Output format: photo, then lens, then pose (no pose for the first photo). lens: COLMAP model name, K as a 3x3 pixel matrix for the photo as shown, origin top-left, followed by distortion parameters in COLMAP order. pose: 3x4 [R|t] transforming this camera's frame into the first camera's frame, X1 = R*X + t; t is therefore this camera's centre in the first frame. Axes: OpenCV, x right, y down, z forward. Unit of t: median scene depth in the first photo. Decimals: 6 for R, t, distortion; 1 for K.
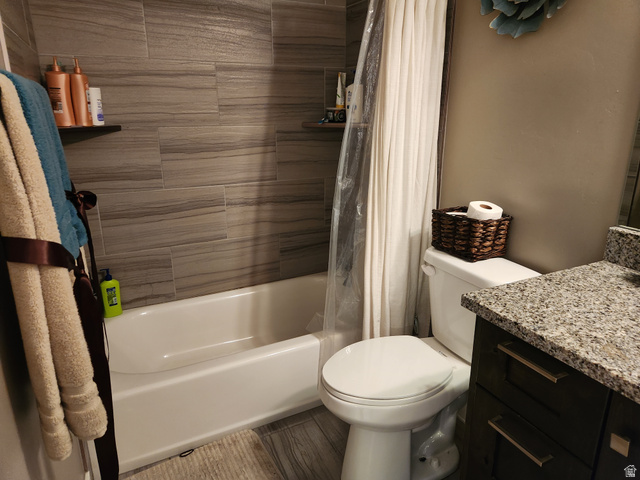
lens RADIAL K [[435.8, 0, 314.0], [0, 435.8, 234.6], [0, 0, 1]] dist [0.053250, -0.025547]
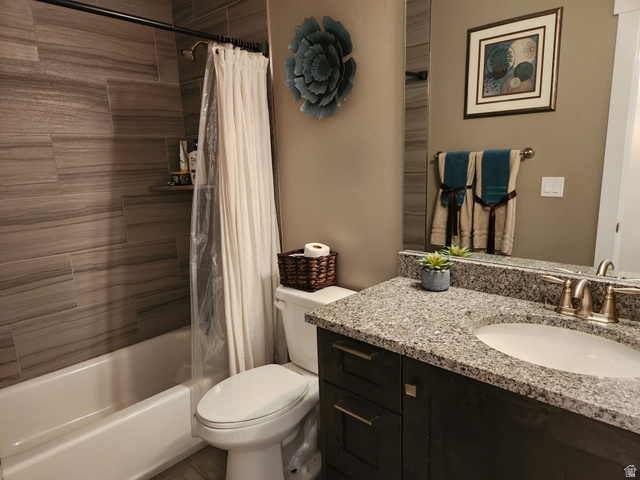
lens RADIAL K [[435.8, 0, 317.7], [0, 435.8, 241.4], [0, 0, 1]] dist [0.053250, -0.025547]
pose [[0.934034, -0.095772, 0.344104, -0.030299], [0.132366, 0.987599, -0.084422, 0.022952], [-0.331751, 0.124401, 0.935129, -0.144449]]
